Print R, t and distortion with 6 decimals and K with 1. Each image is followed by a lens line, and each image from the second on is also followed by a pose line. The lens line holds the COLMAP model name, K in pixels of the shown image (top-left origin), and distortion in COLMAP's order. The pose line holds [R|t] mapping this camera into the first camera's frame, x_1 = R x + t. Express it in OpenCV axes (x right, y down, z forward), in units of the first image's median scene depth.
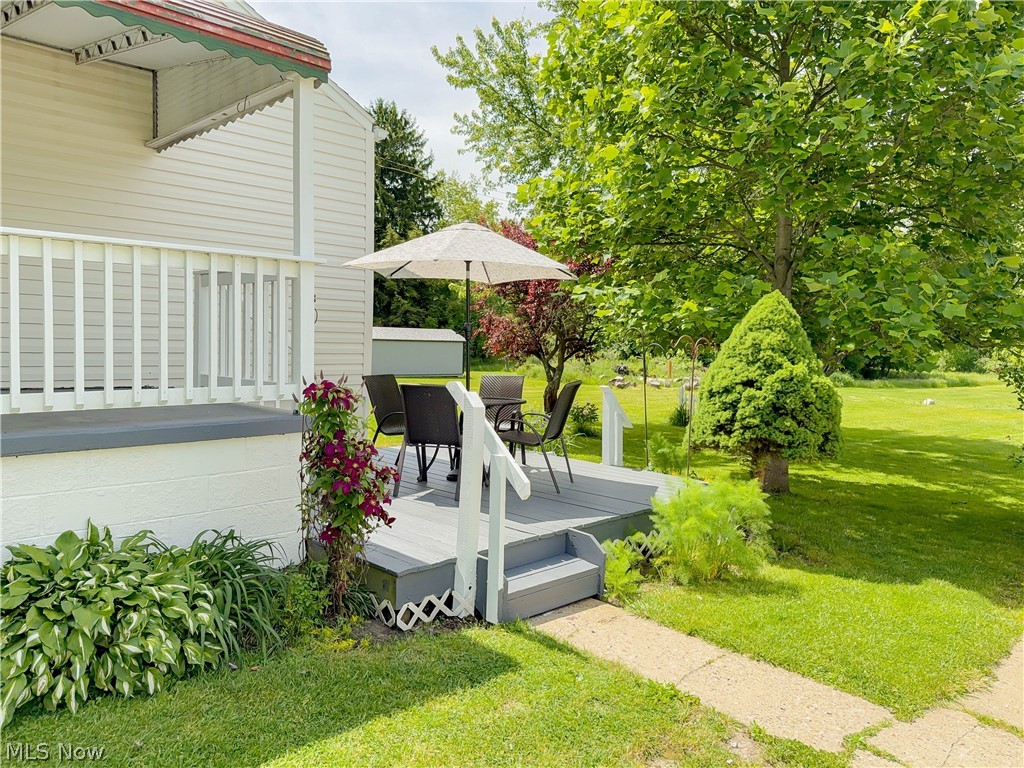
lens RADIAL K [[734.5, 0, 500.9], [0, 734.5, 391.0], [0, 0, 1]] dist [0.043707, -0.052929]
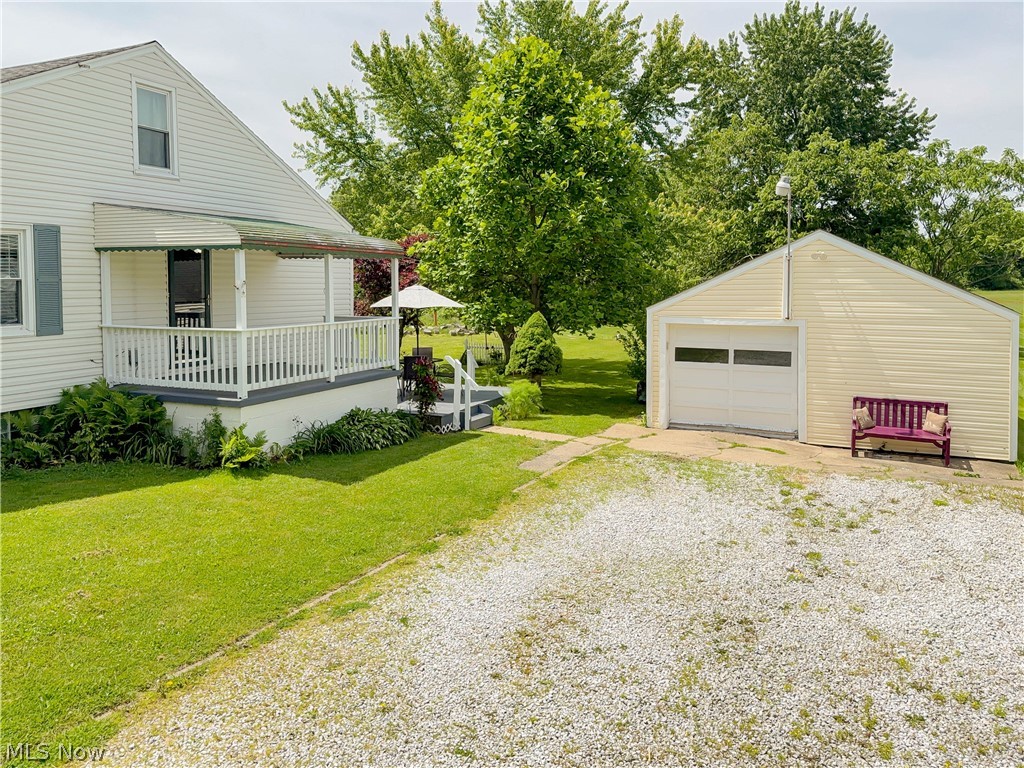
lens RADIAL K [[734.5, 0, 501.2], [0, 734.5, 375.9], [0, 0, 1]] dist [0.043707, -0.052929]
pose [[0.939138, -0.065186, 0.337300, -0.819780], [0.044503, 0.996644, 0.068700, -0.119864], [-0.340647, -0.049508, 0.938887, -1.795699]]
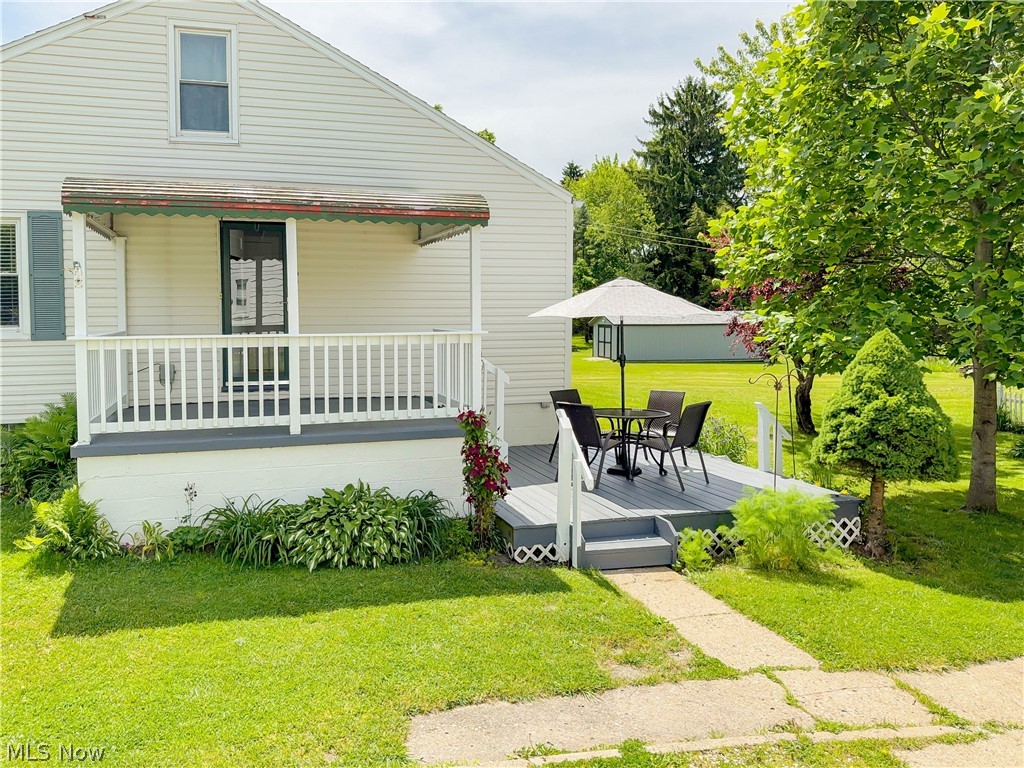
lens RADIAL K [[734.5, 0, 425.6], [0, 734.5, 367.1], [0, 0, 1]] dist [0.043707, -0.052929]
pose [[0.865724, 0.009248, -0.500436, 0.423576], [-0.009155, 0.999955, 0.002641, -0.094371], [0.500437, 0.002295, 0.865770, -0.437513]]
